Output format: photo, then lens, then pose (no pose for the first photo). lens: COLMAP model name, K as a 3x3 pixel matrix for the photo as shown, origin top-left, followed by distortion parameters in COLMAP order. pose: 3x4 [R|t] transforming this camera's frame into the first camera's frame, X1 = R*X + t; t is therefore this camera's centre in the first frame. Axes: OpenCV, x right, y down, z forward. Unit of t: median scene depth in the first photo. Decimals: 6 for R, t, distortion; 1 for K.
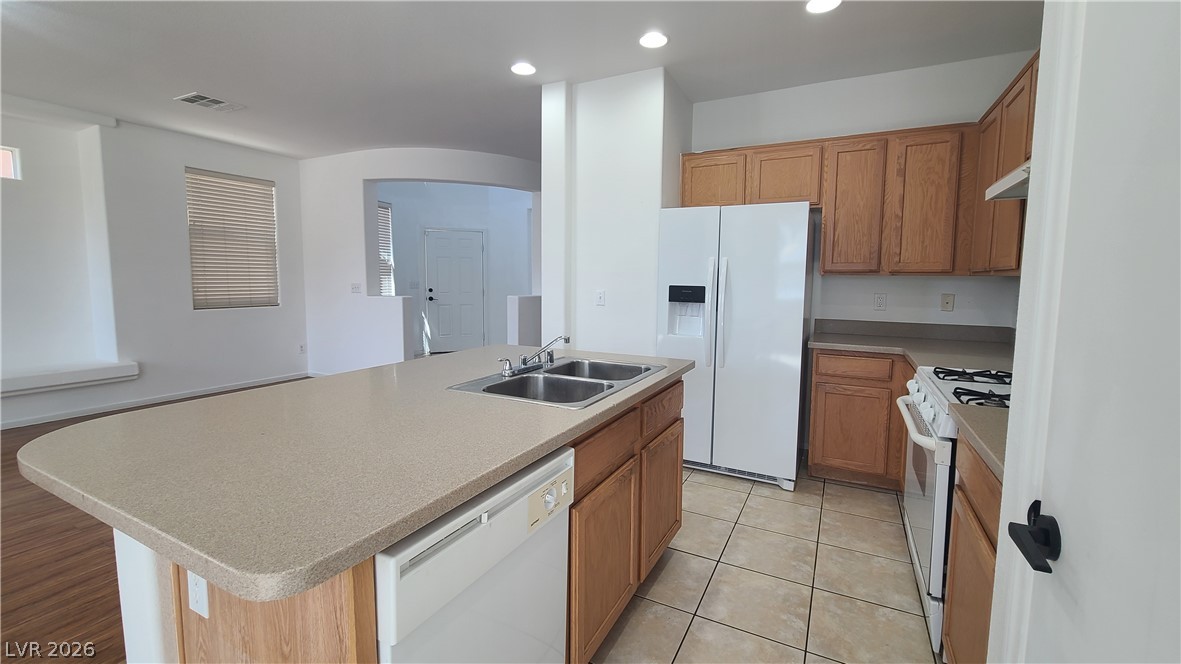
lens RADIAL K [[488.1, 0, 600.2], [0, 488.1, 321.6], [0, 0, 1]] dist [-0.000326, -0.000417]
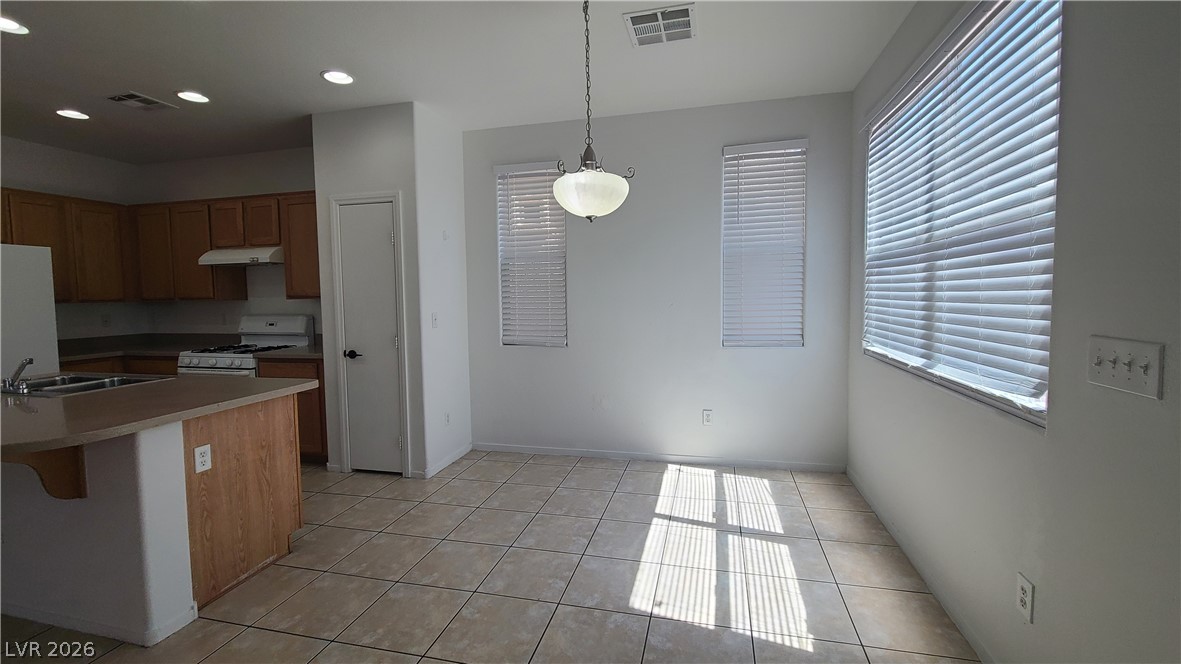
lens RADIAL K [[488.1, 0, 601.7], [0, 488.1, 320.0], [0, 0, 1]] dist [-0.000326, -0.000417]
pose [[-0.229343, -0.056252, 0.971719, -1.068012], [0.099771, 0.991711, 0.080957, -0.014068], [-0.968219, 0.115517, -0.221829, -0.089272]]
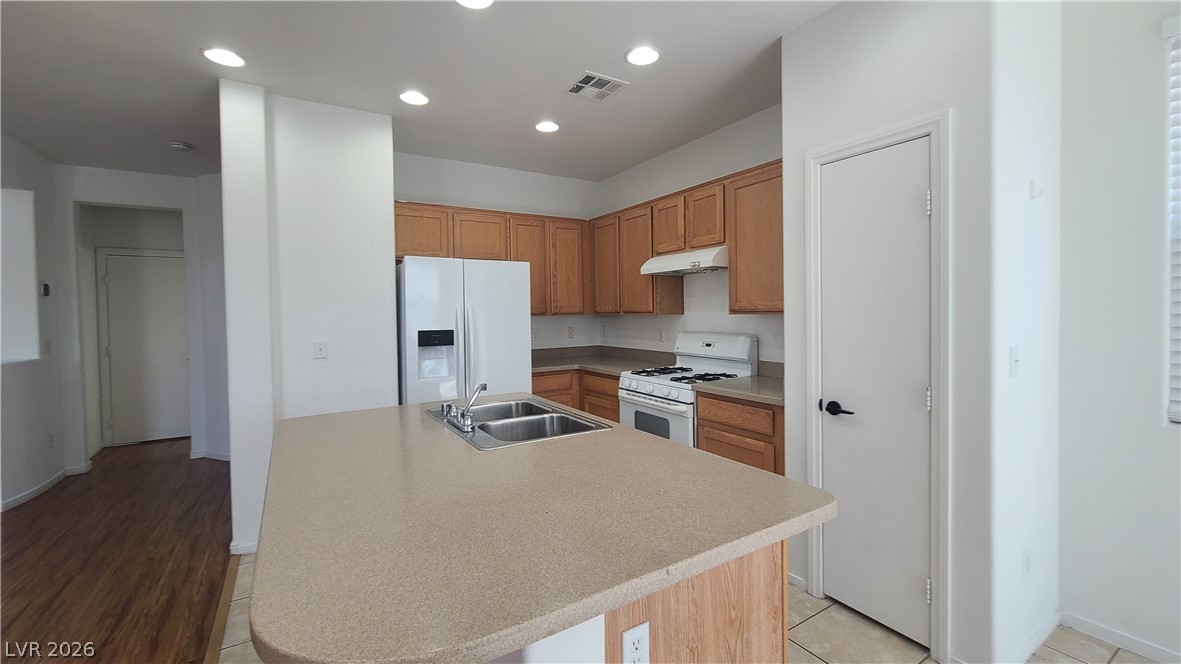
lens RADIAL K [[488.1, 0, 596.2], [0, 488.1, 321.0], [0, 0, 1]] dist [-0.000326, -0.000417]
pose [[0.519167, -0.032626, 0.854050, -0.566605], [0.093279, 0.995465, -0.018675, -0.042094], [-0.849567, 0.089361, 0.519856, 0.158394]]
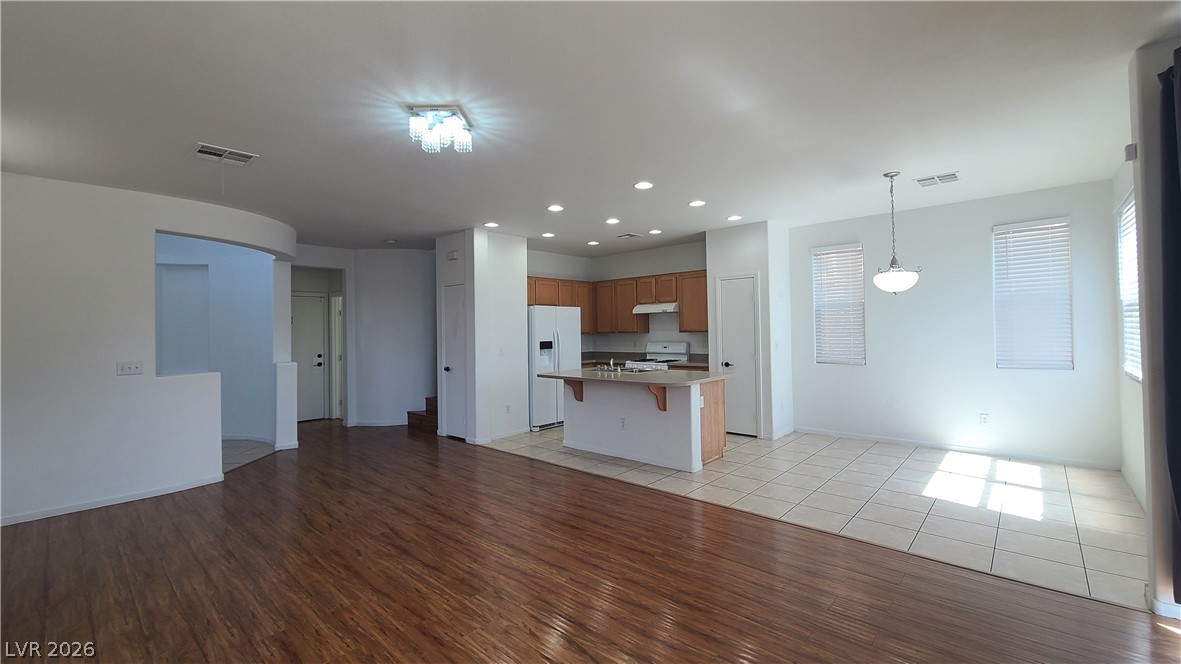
lens RADIAL K [[488.1, 0, 598.4], [0, 488.1, 321.8], [0, 0, 1]] dist [-0.000326, -0.000417]
pose [[0.265413, 0.004783, 0.964123, -1.926357], [0.104645, 0.993937, -0.033739, -0.063386], [-0.958439, 0.109845, 0.263303, 0.203577]]
